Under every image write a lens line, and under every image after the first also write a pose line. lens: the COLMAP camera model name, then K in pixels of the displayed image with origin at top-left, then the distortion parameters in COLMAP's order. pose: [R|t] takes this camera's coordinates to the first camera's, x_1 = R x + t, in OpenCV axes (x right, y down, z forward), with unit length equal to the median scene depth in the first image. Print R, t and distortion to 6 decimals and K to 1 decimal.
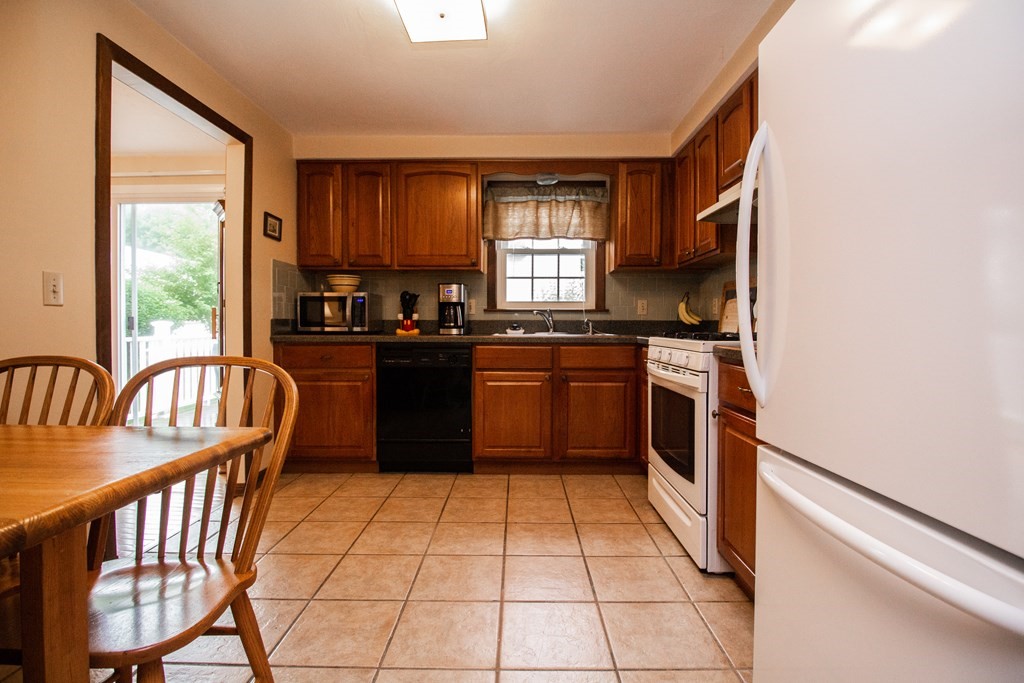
lens RADIAL K [[488.1, 0, 514.9], [0, 488.1, 333.8], [0, 0, 1]] dist [-0.027372, -0.000665]
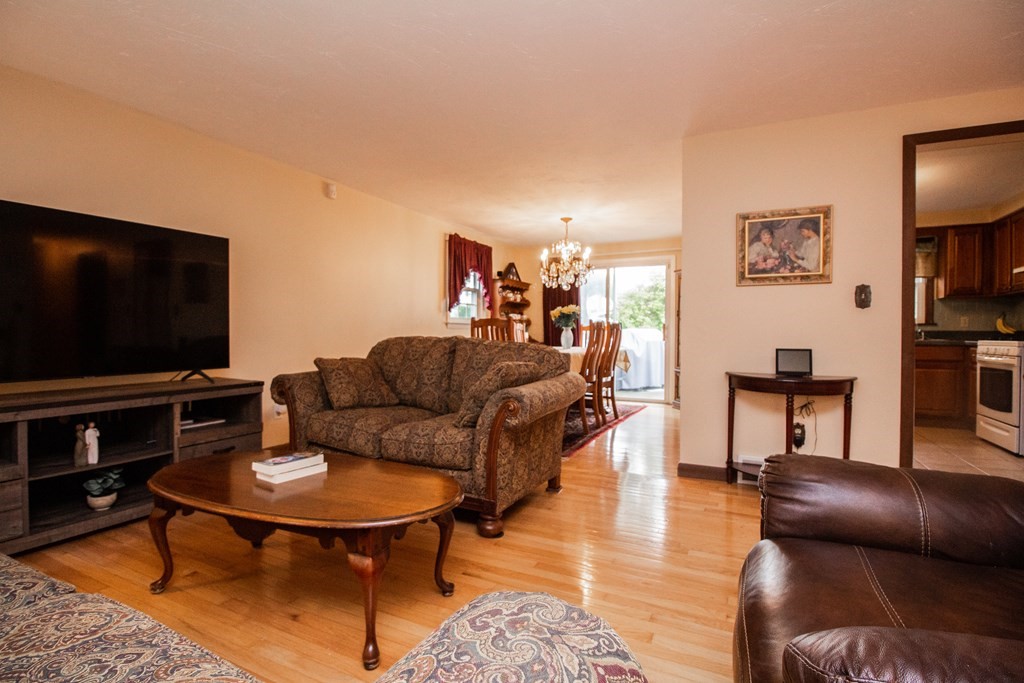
lens RADIAL K [[488.1, 0, 514.9], [0, 488.1, 333.8], [0, 0, 1]] dist [-0.027372, -0.000665]
pose [[0.901208, 0.007704, -0.433318, -0.376420], [-0.012797, 0.999879, -0.008839, 0.013030], [0.433197, 0.013511, 0.901198, -0.977861]]
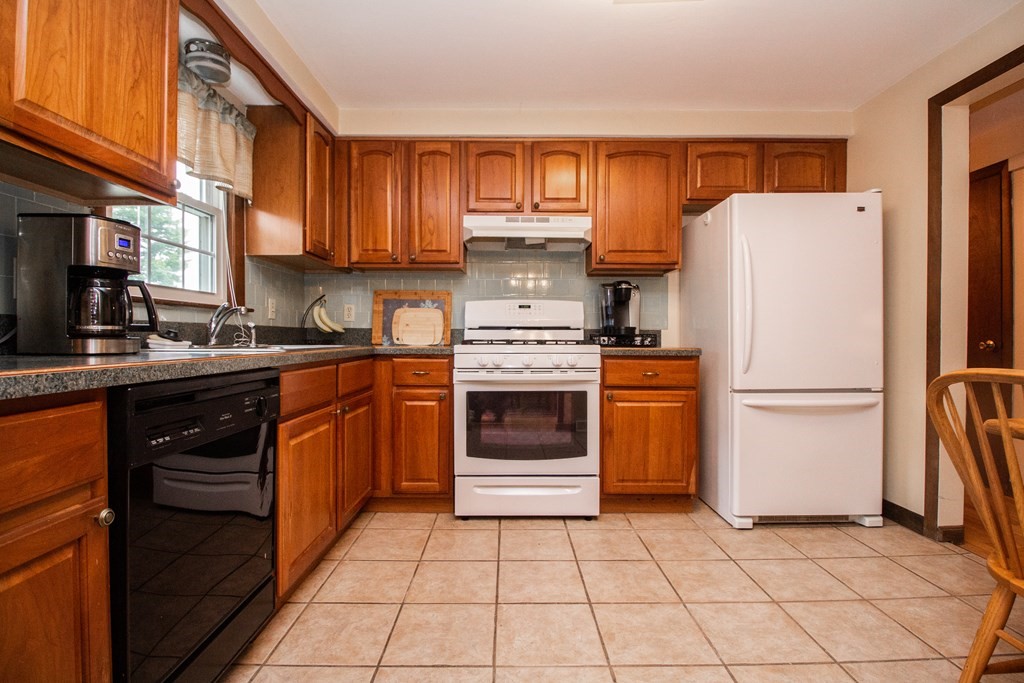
lens RADIAL K [[488.1, 0, 514.9], [0, 488.1, 333.8], [0, 0, 1]] dist [-0.027372, -0.000665]
pose [[-0.020589, -0.011464, 0.999722, -0.542388], [0.010240, 0.999879, 0.011676, -0.020844], [-0.999736, 0.010477, -0.020469, 0.713410]]
